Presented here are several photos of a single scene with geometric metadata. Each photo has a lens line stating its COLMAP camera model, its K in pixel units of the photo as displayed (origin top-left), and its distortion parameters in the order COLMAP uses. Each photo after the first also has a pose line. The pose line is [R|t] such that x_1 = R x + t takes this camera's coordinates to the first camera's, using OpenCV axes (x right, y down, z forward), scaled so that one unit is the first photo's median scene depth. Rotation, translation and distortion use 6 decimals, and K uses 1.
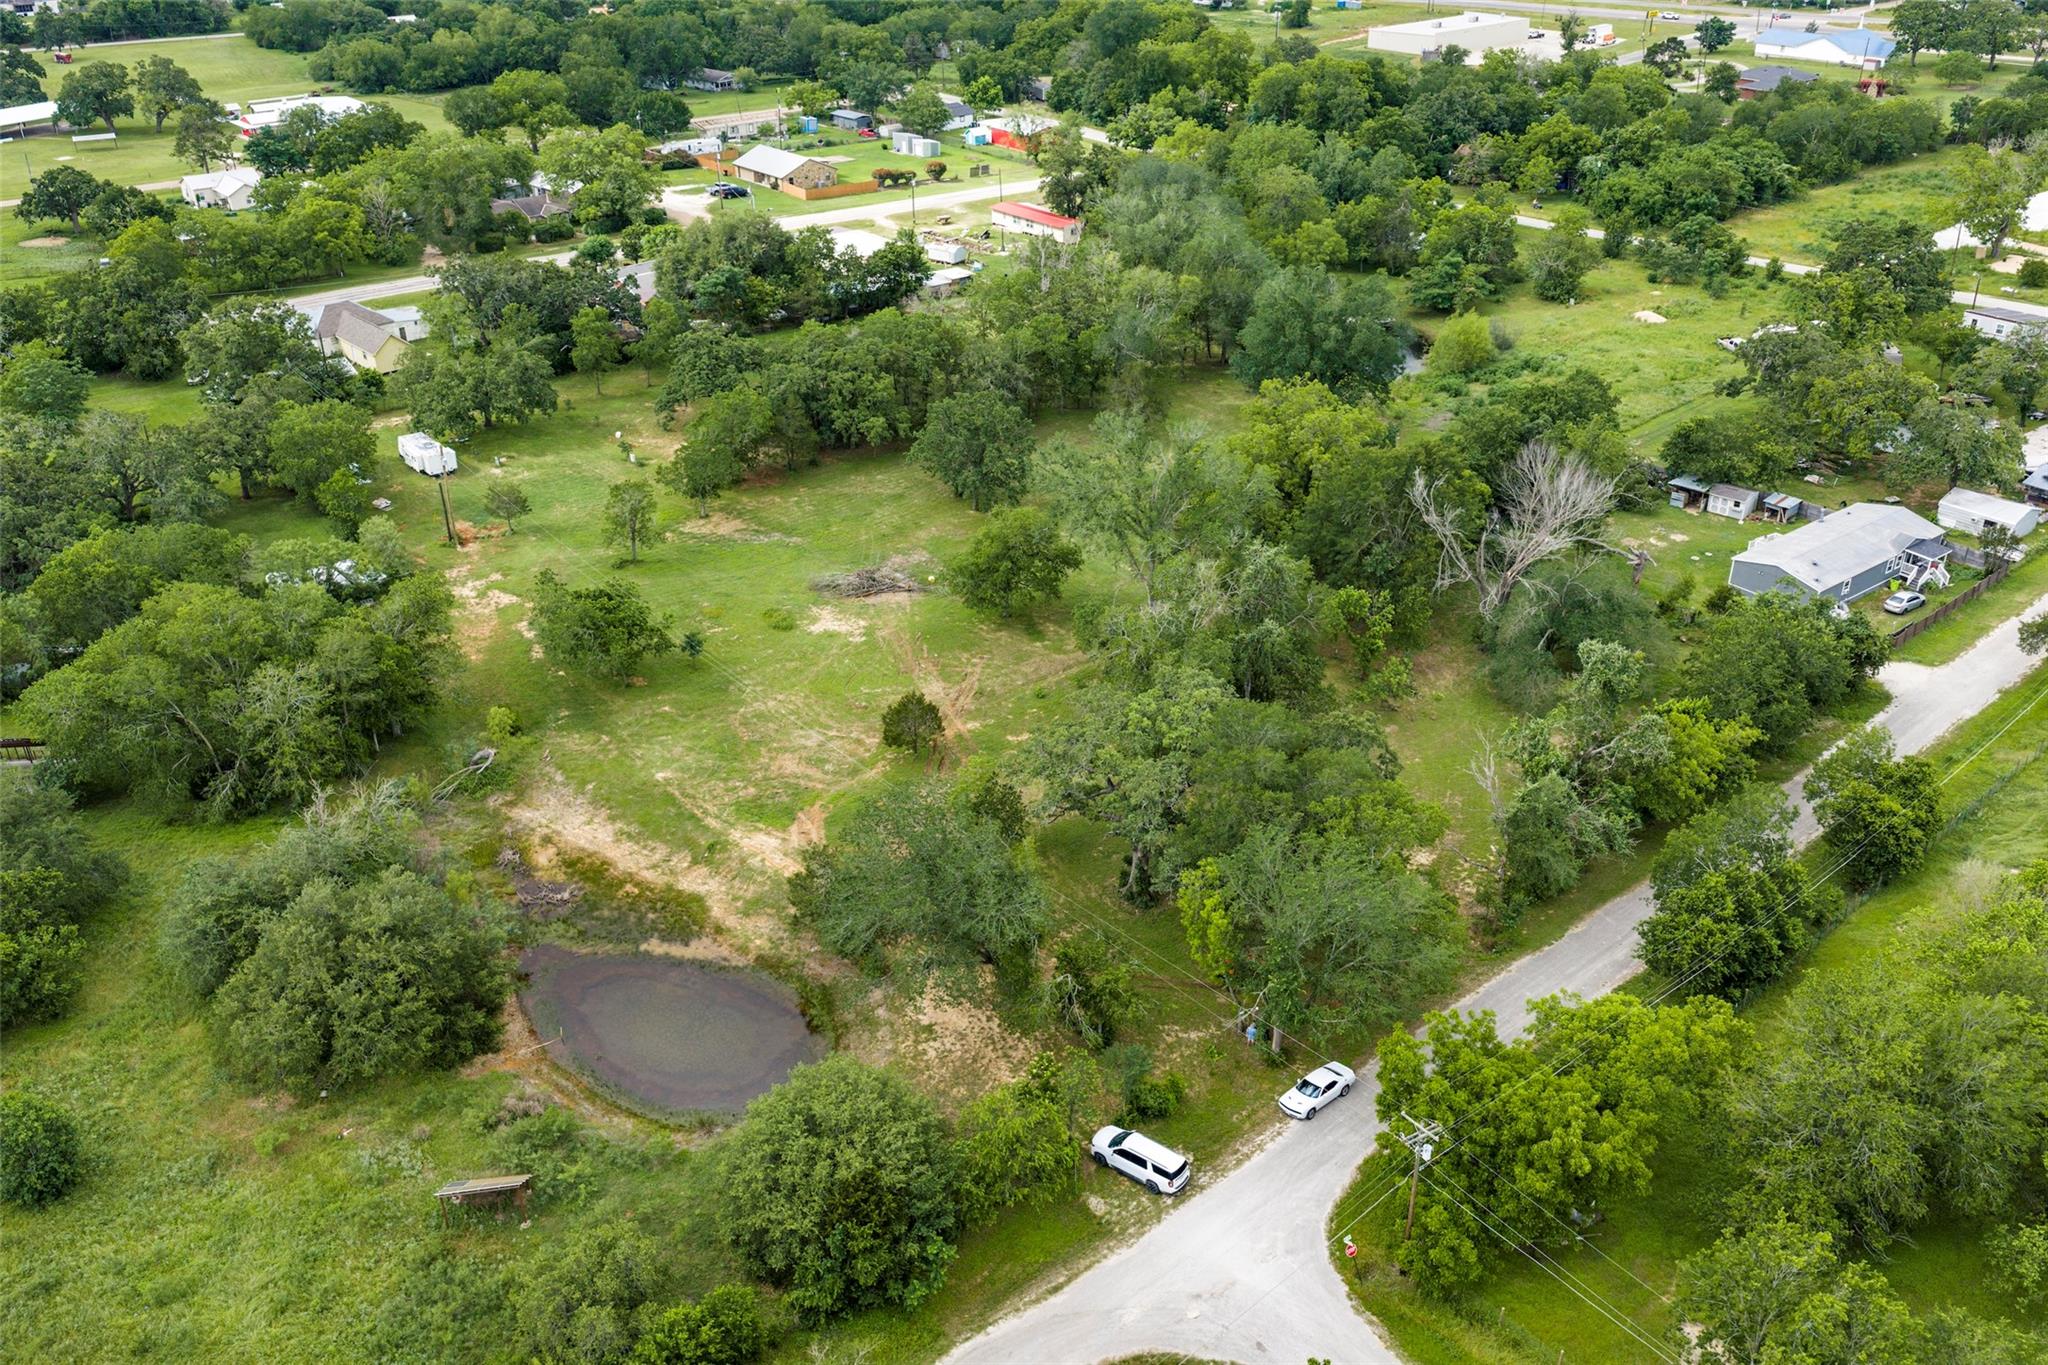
lens RADIAL K [[1694.6, 0, 1025.4], [0, 1694.6, 672.3], [0, 0, 1]] dist [0.012619, -0.021399]
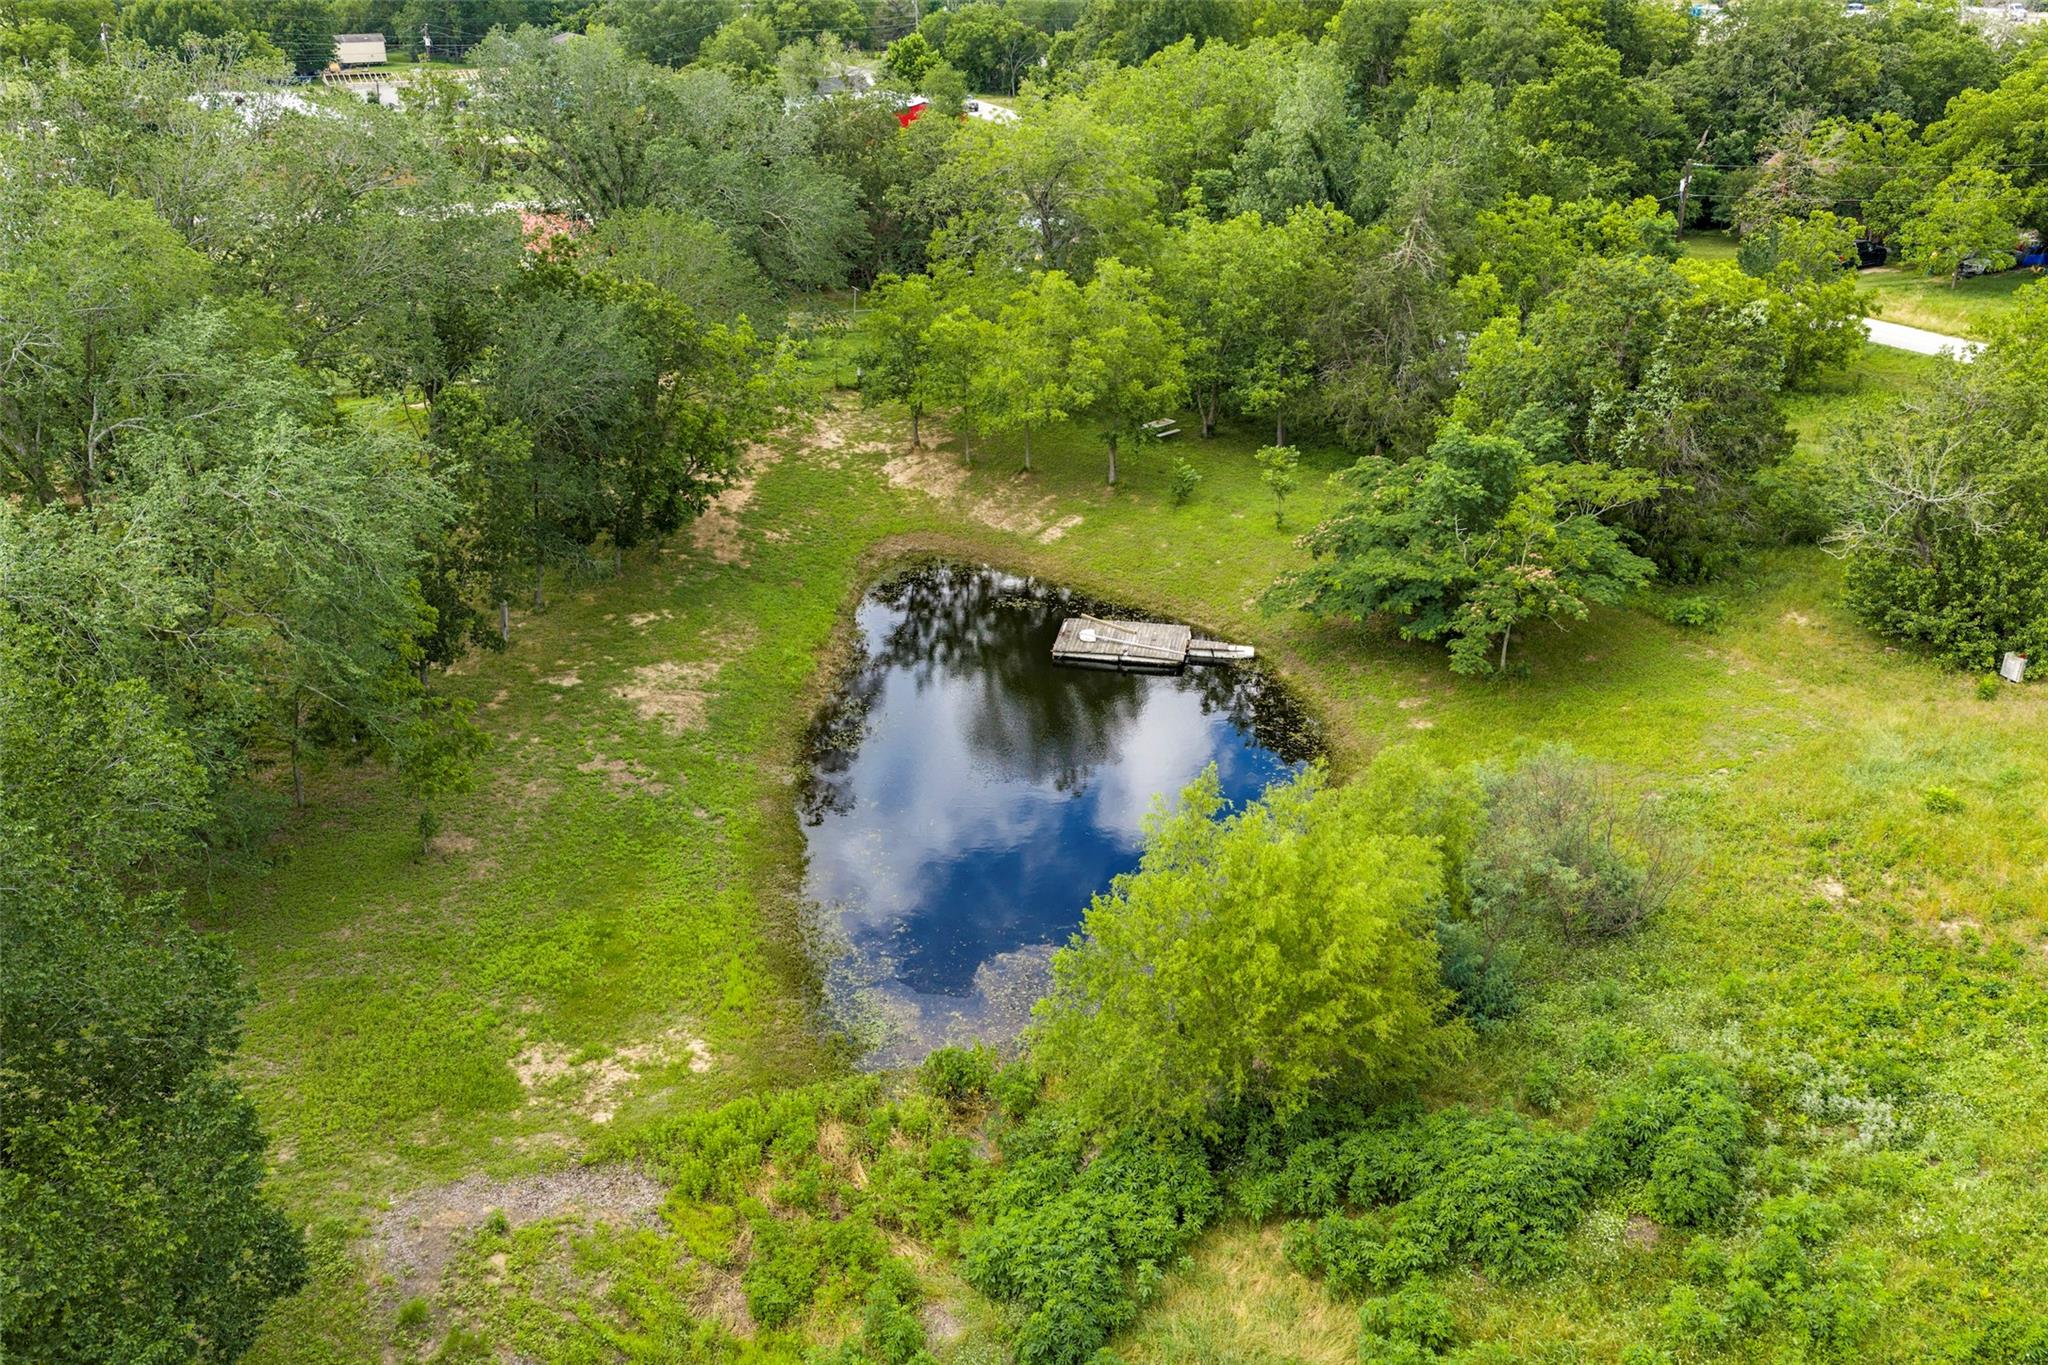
lens RADIAL K [[1694.6, 0, 1020.2], [0, 1694.6, 671.2], [0, 0, 1]] dist [0.012619, -0.021399]
pose [[0.968073, 0.112467, -0.224024, 0.239563], [-0.125877, 0.990957, -0.046459, -0.186946], [0.216773, 0.073176, 0.973476, 0.735689]]
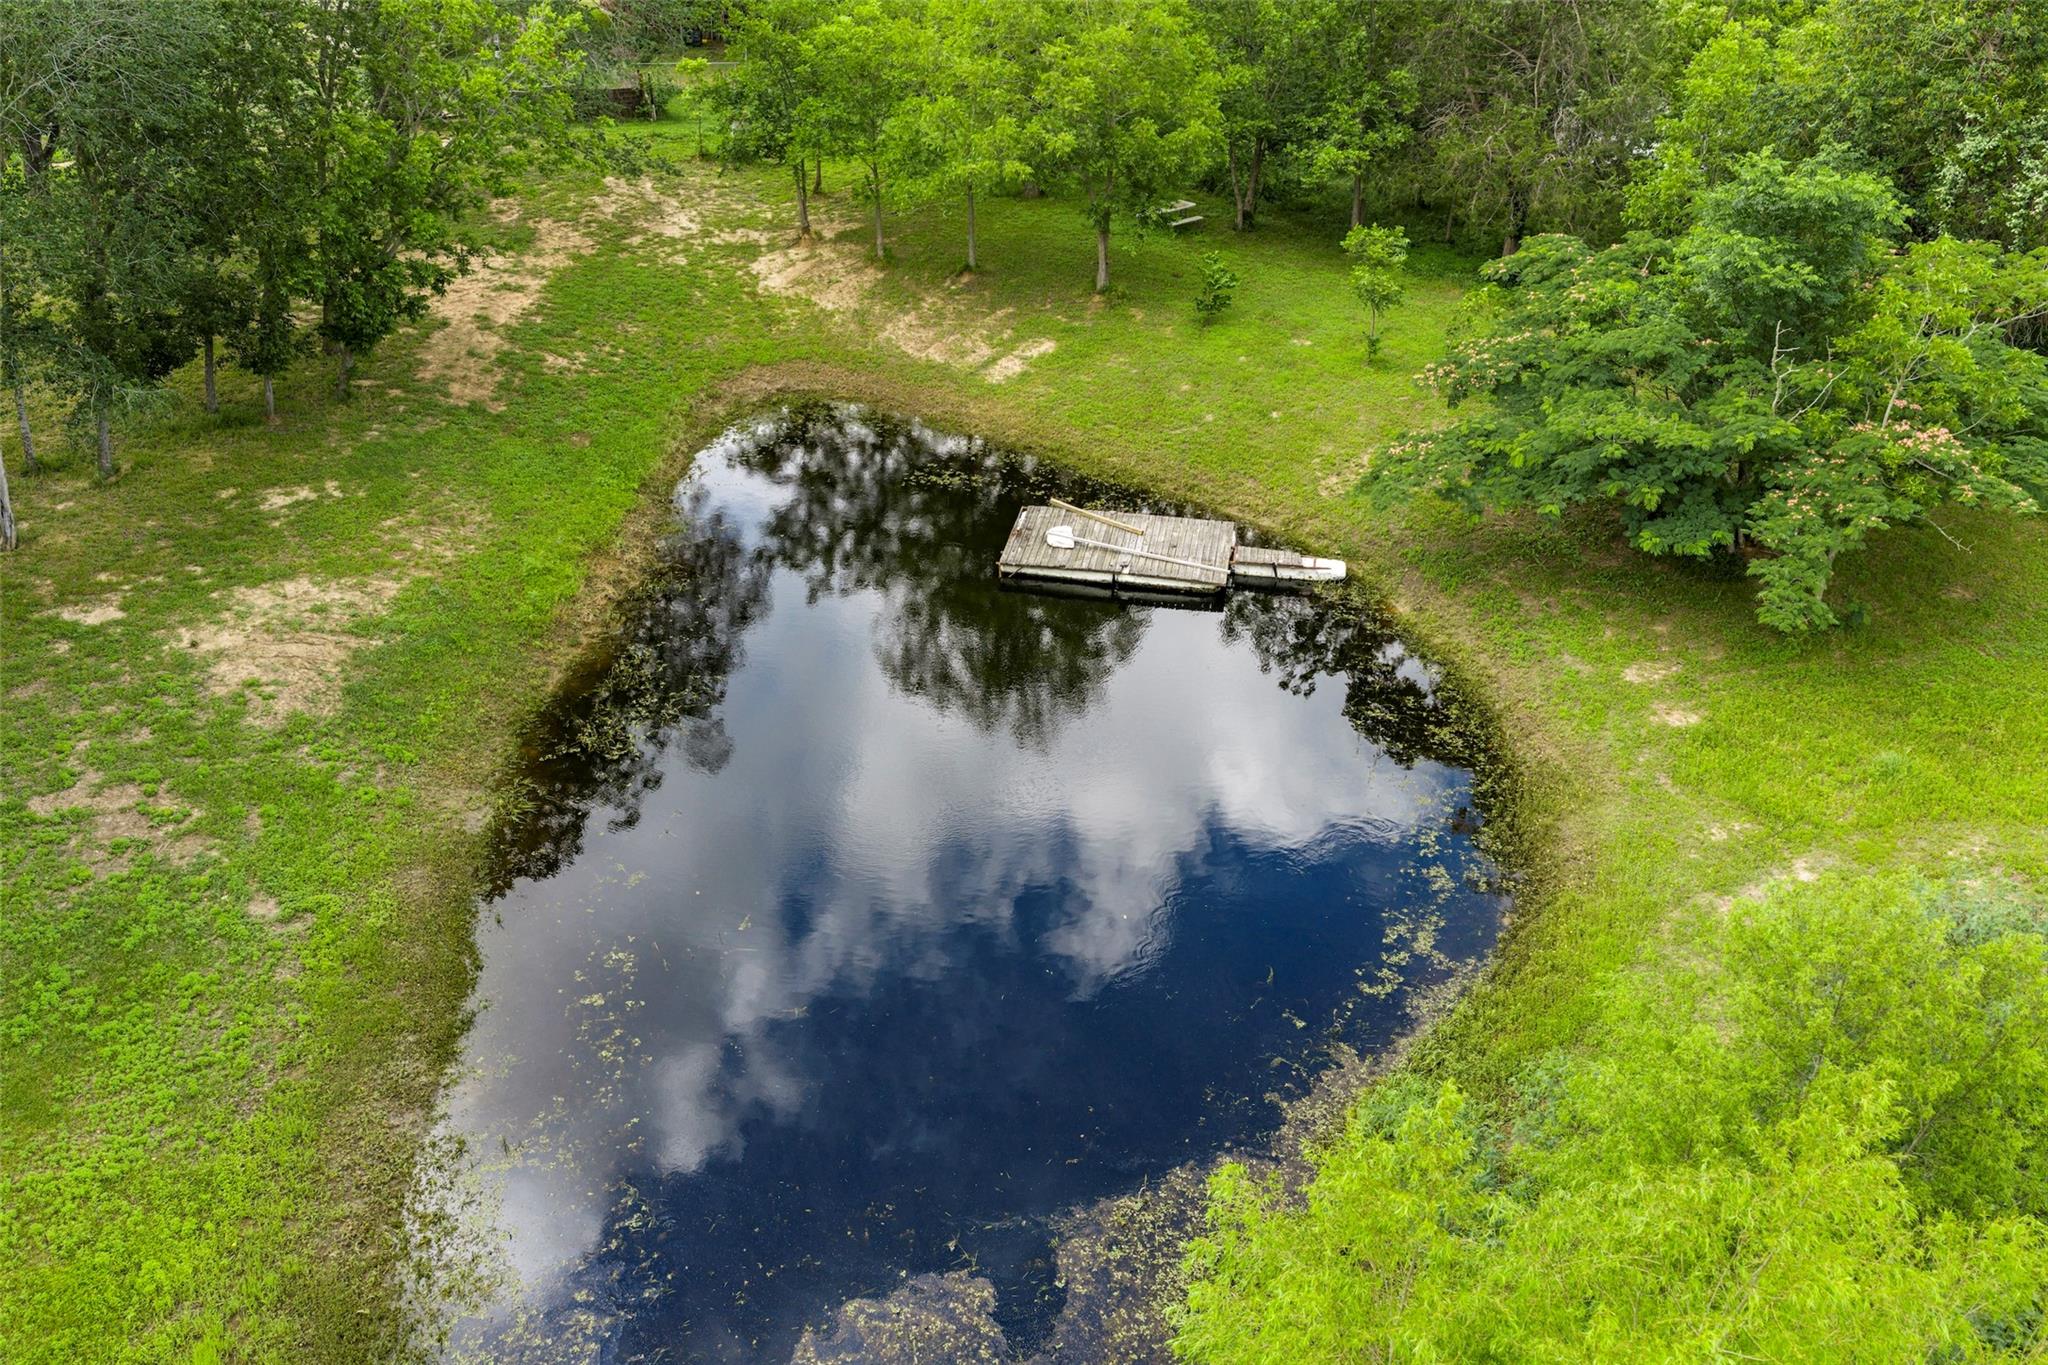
lens RADIAL K [[1694.6, 0, 1029.7], [0, 1694.6, 693.7], [0, 0, 1]] dist [0.012619, -0.021399]
pose [[0.971564, 0.142476, -0.189116, 0.218802], [-0.137361, 0.989715, 0.039951, -0.197461], [0.192863, -0.012837, 0.981142, 0.840590]]
